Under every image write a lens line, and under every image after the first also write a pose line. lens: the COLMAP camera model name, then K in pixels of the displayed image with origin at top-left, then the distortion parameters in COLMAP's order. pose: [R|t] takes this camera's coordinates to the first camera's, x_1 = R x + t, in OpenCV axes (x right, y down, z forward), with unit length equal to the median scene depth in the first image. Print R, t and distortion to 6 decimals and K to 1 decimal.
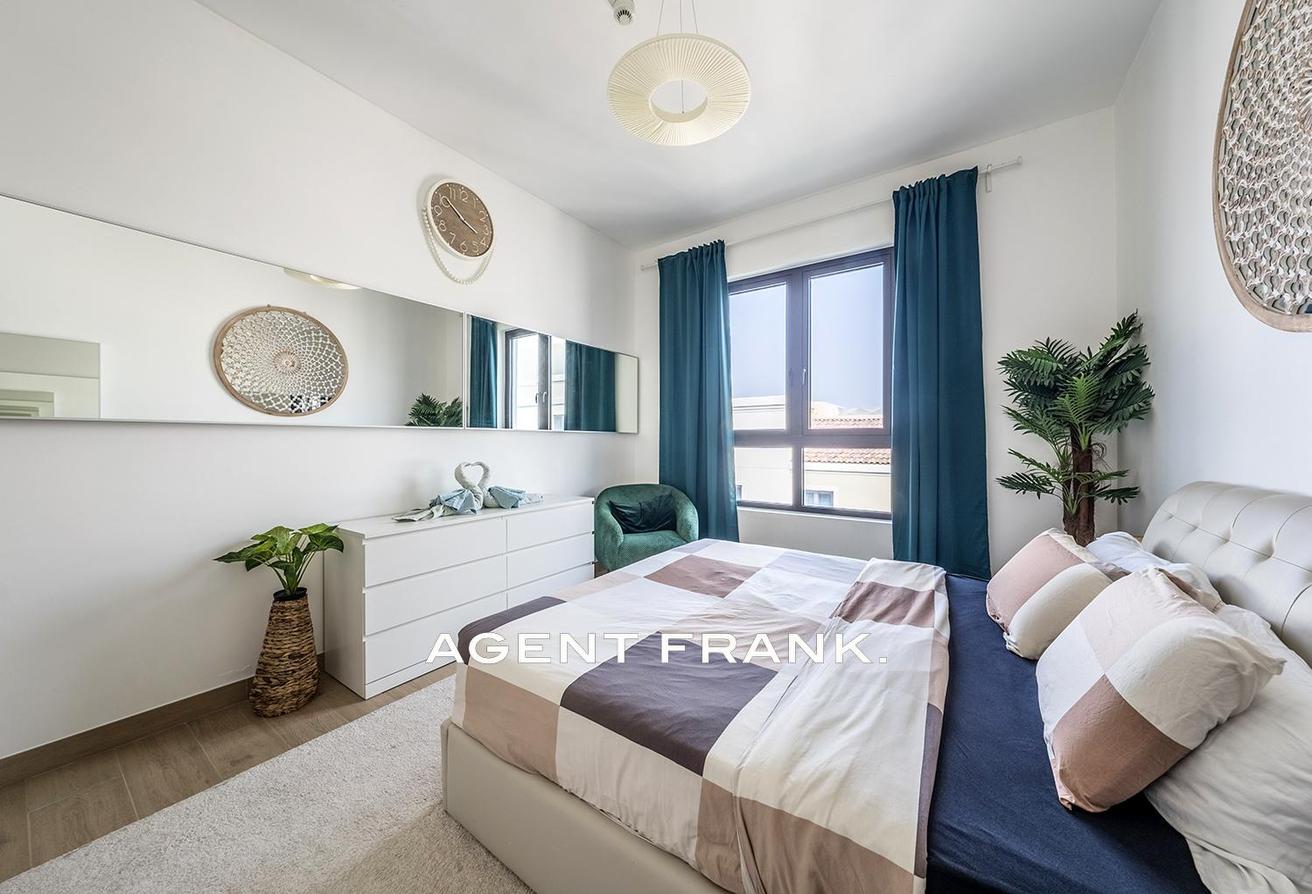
lens RADIAL K [[457.5, 0, 662.4], [0, 457.5, 438.7], [0, 0, 1]] dist [-0.001339, -0.000020]
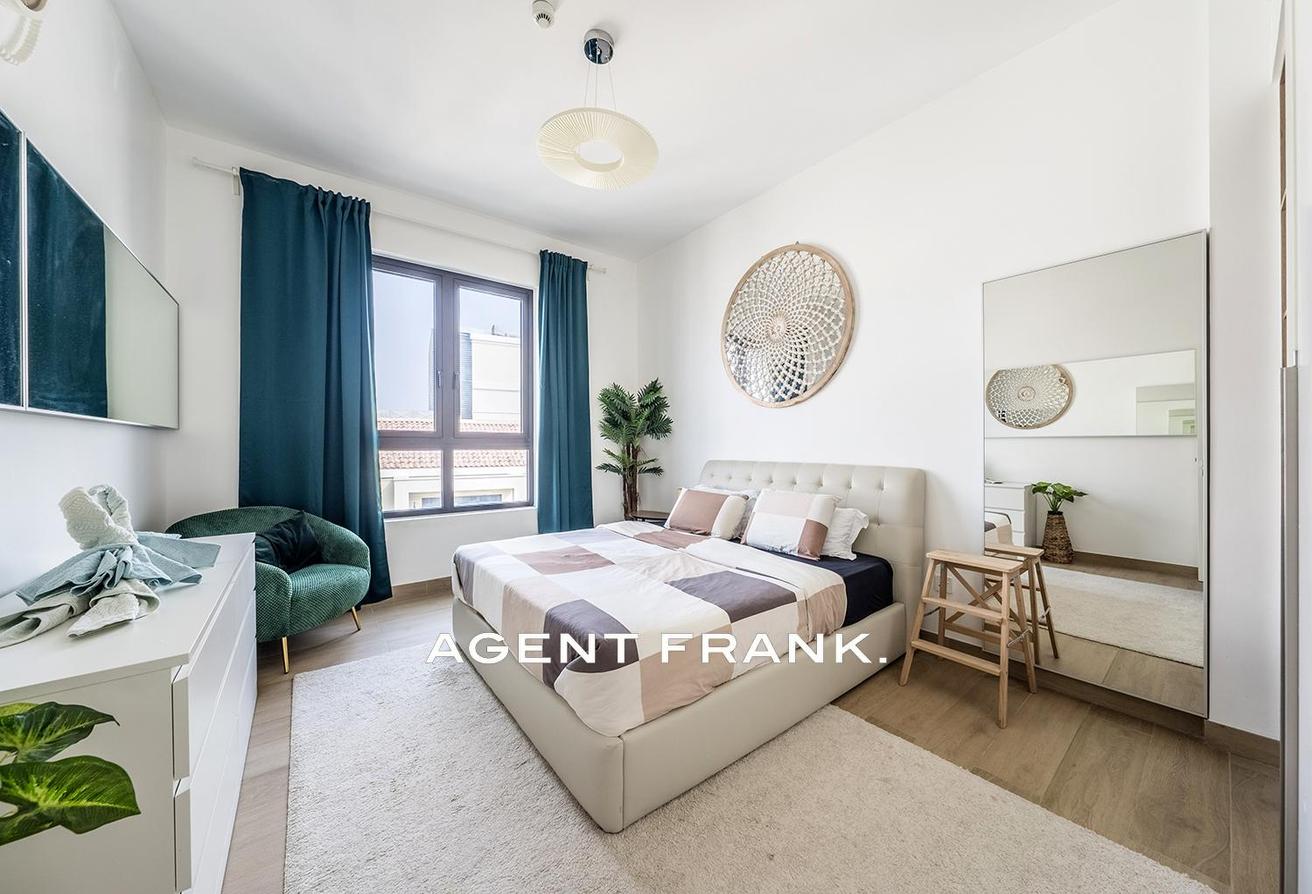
lens RADIAL K [[449.3, 0, 674.2], [0, 449.3, 445.3], [0, 0, 1]] dist [-0.000817, -0.000045]
pose [[0.277769, -0.000216, 0.960648, -0.590628], [-0.005067, 0.999986, 0.001690, 0.005634], [-0.960634, -0.005337, 0.277764, 0.279536]]
